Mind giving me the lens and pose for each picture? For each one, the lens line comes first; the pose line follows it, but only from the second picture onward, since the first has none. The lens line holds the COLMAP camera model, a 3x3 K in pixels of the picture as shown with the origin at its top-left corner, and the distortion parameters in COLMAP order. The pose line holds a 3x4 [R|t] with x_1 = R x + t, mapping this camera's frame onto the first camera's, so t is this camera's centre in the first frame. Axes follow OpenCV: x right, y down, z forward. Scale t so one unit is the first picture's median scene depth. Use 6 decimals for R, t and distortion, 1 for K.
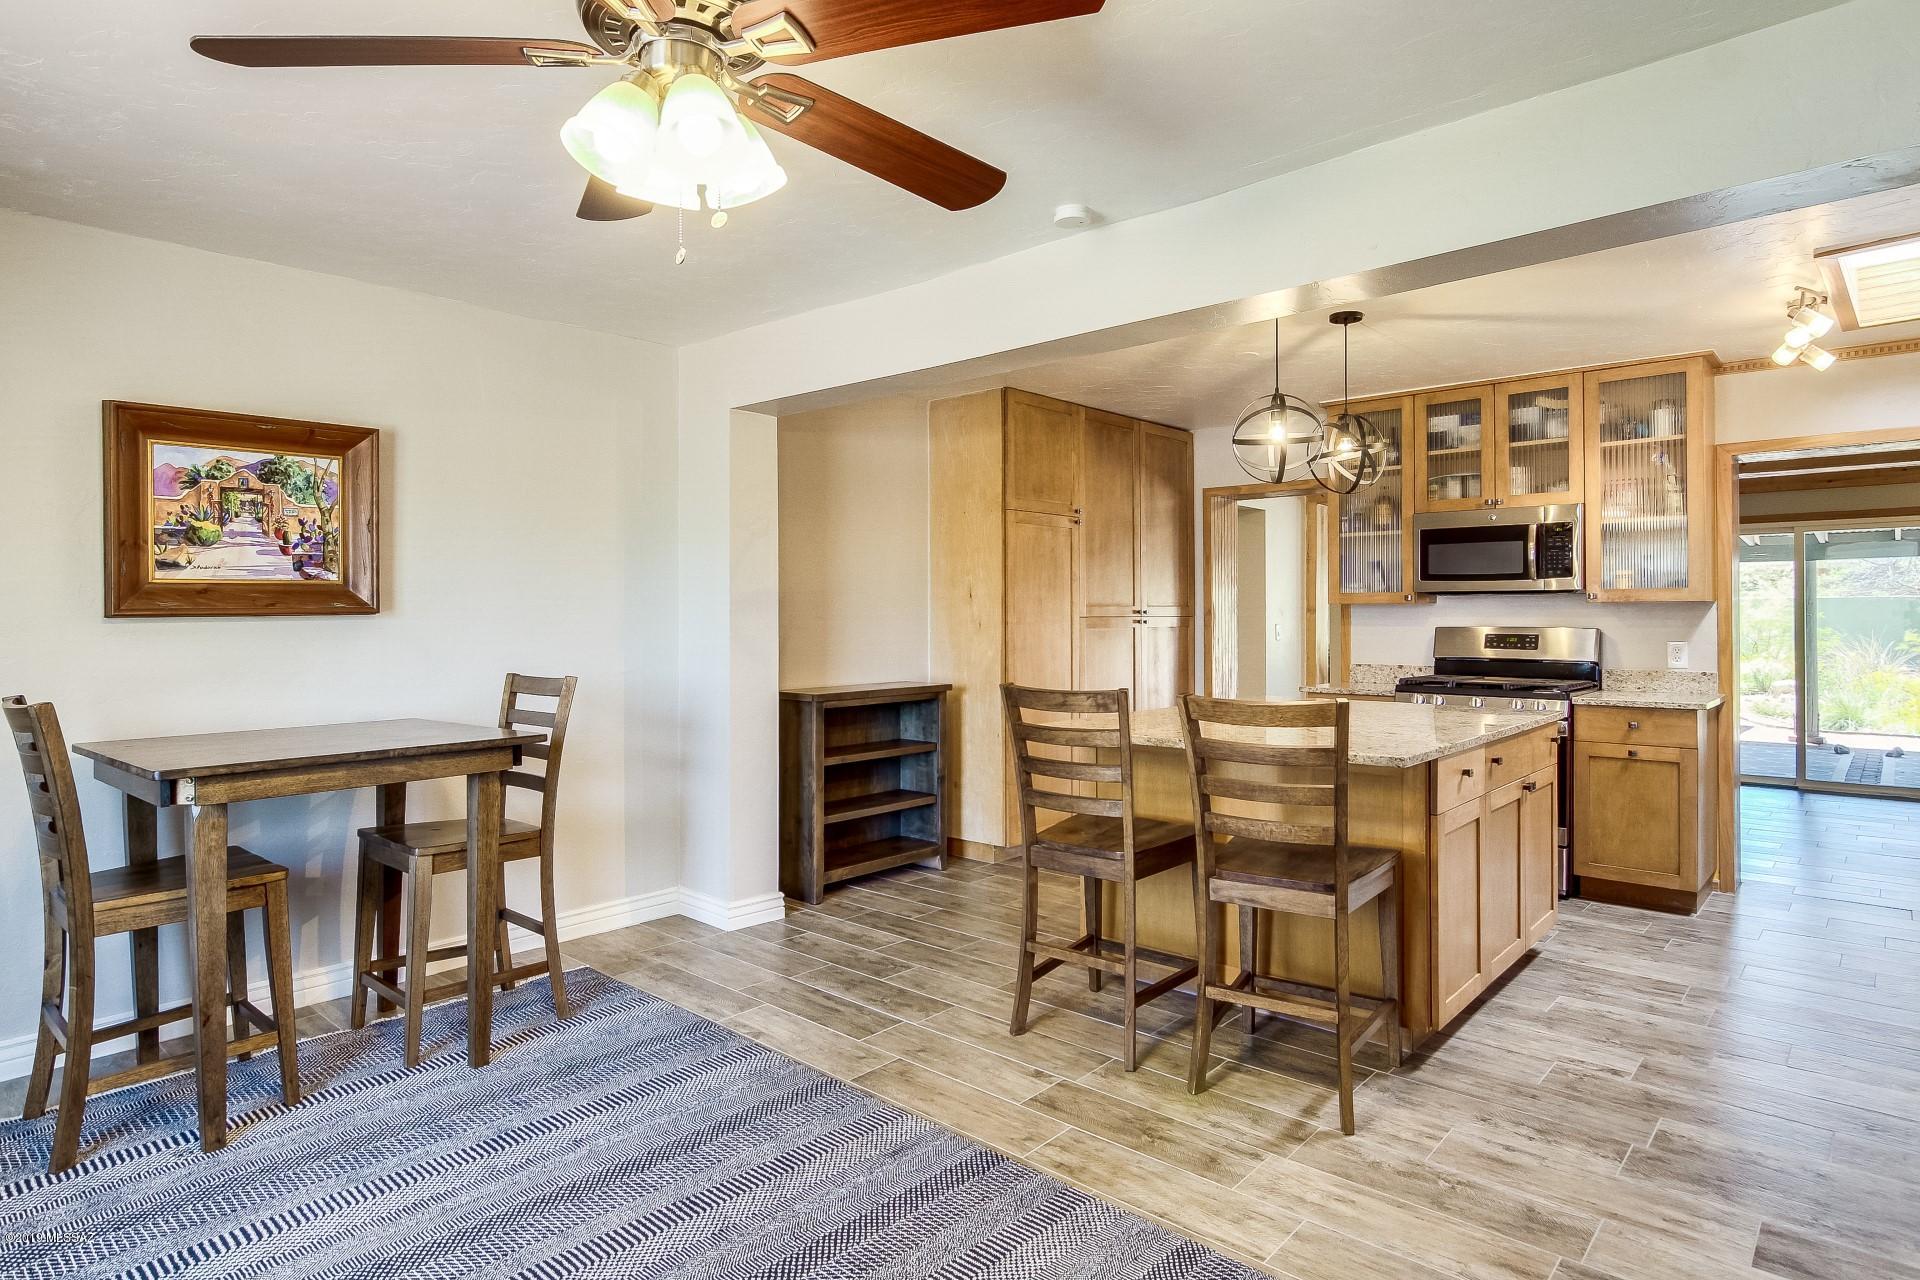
lens RADIAL K [[1055.6, 0, 950.9], [0, 1055.6, 622.7], [0, 0, 1]] dist [-0.006447, -0.002270]
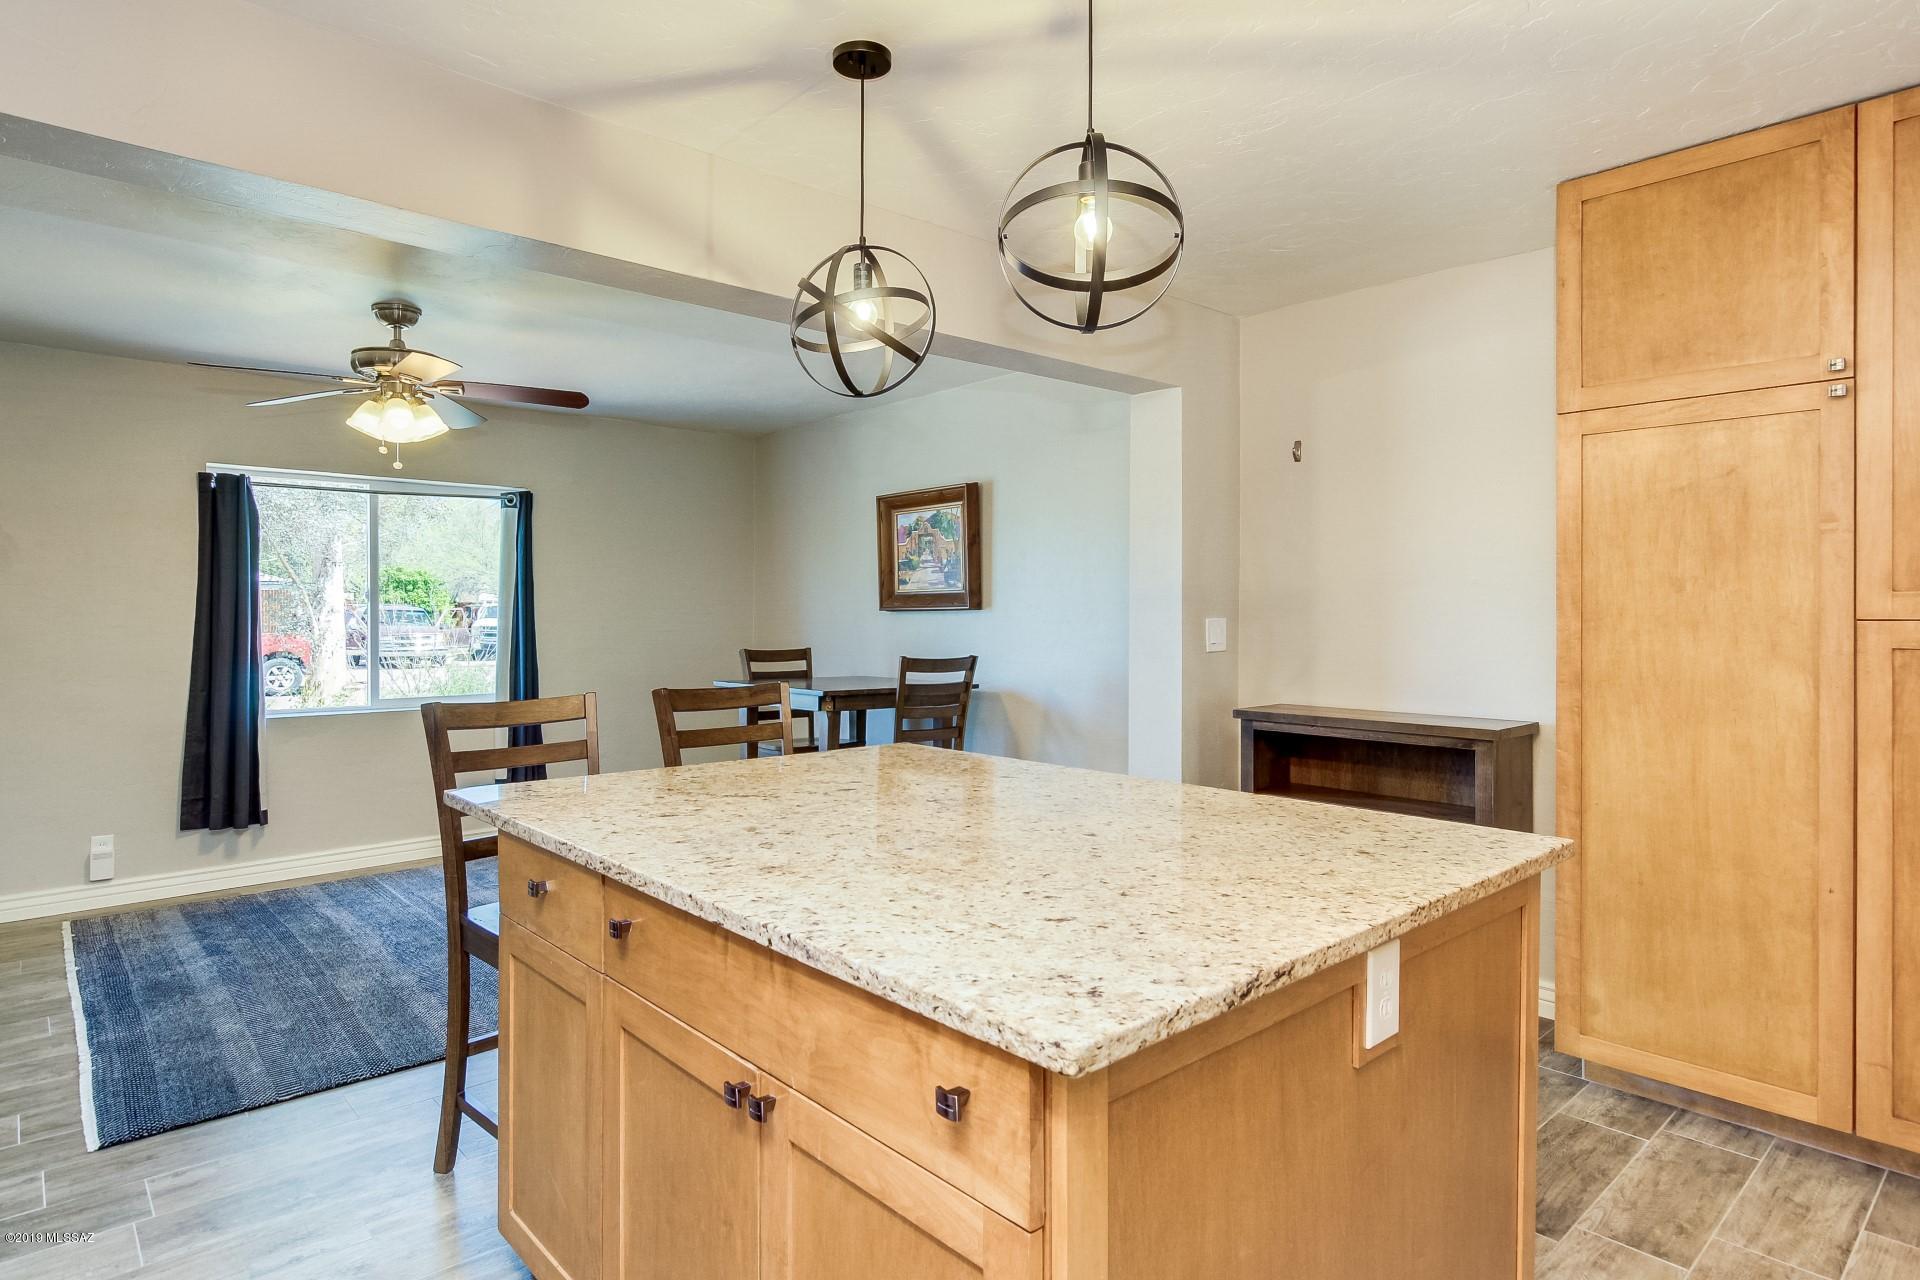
lens RADIAL K [[1055.6, 0, 955.6], [0, 1055.6, 625.7], [0, 0, 1]] dist [-0.006447, -0.002270]
pose [[-0.093367, 0.018671, -0.995457, 1.011665], [-0.009030, 0.999767, 0.019598, -0.016176], [0.995591, 0.010819, -0.093177, 1.239987]]
